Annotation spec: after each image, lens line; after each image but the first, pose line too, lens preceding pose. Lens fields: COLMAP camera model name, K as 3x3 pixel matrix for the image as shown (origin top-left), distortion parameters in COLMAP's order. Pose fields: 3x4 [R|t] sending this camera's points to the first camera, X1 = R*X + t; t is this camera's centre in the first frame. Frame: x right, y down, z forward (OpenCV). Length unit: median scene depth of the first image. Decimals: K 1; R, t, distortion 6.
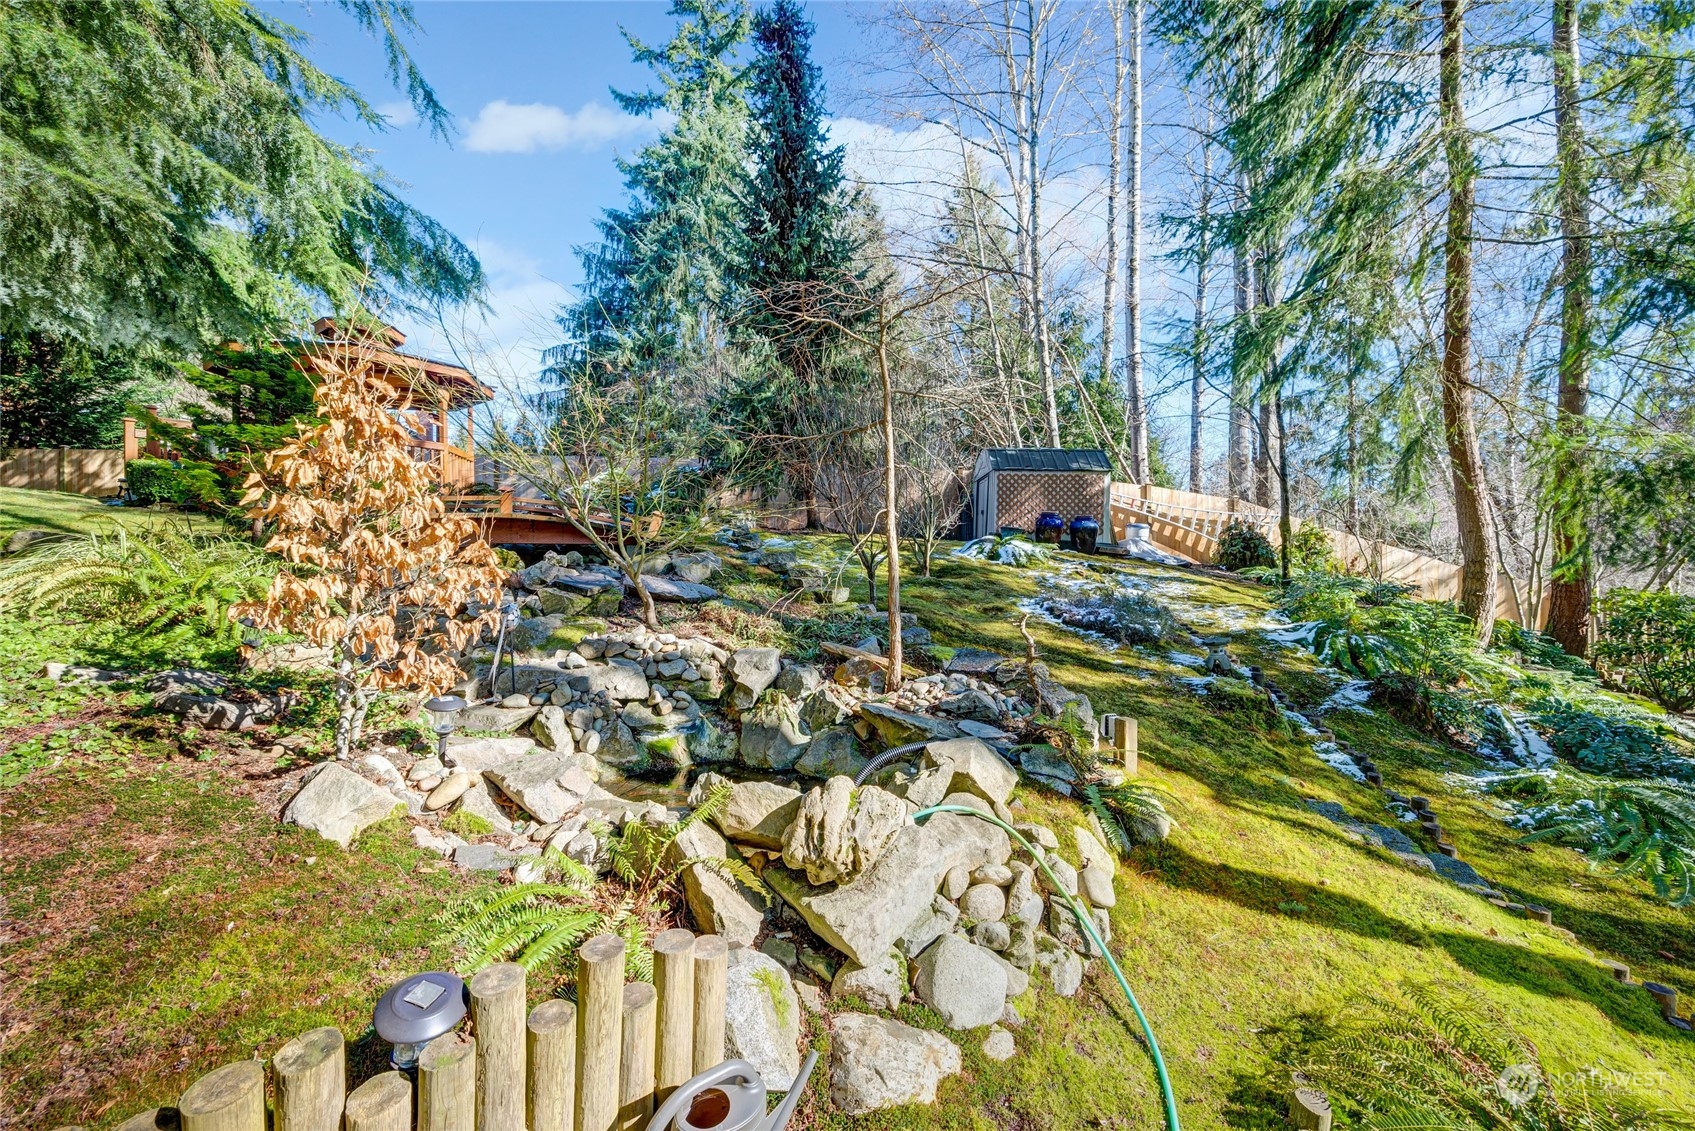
lens RADIAL K [[678.7, 0, 844.8], [0, 678.7, 564.8], [0, 0, 1]] dist [-0.002384, 0.000337]
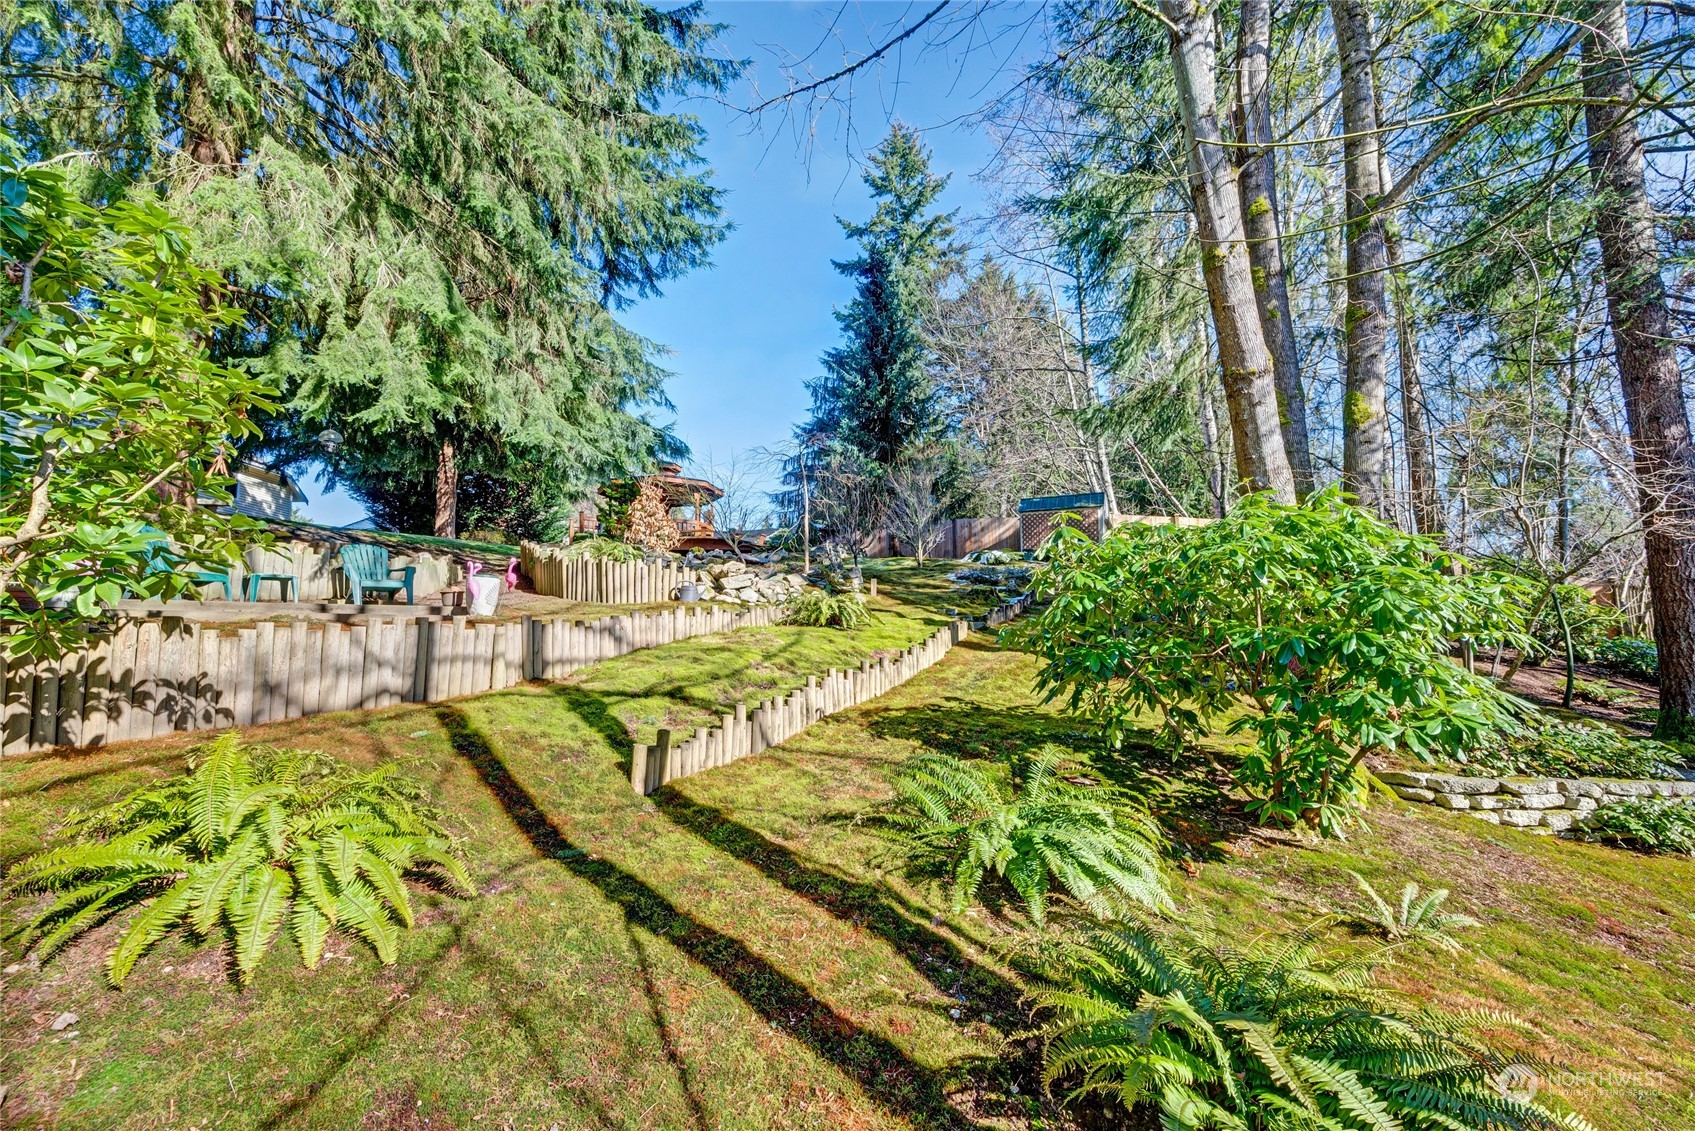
lens RADIAL K [[678.7, 0, 848.8], [0, 678.7, 566.1], [0, 0, 1]] dist [-0.002384, 0.000337]
pose [[0.934861, -0.054762, -0.350766, 0.124249], [0.012895, 0.992618, -0.120599, 0.048455], [0.354780, 0.108220, 0.928665, -0.158899]]
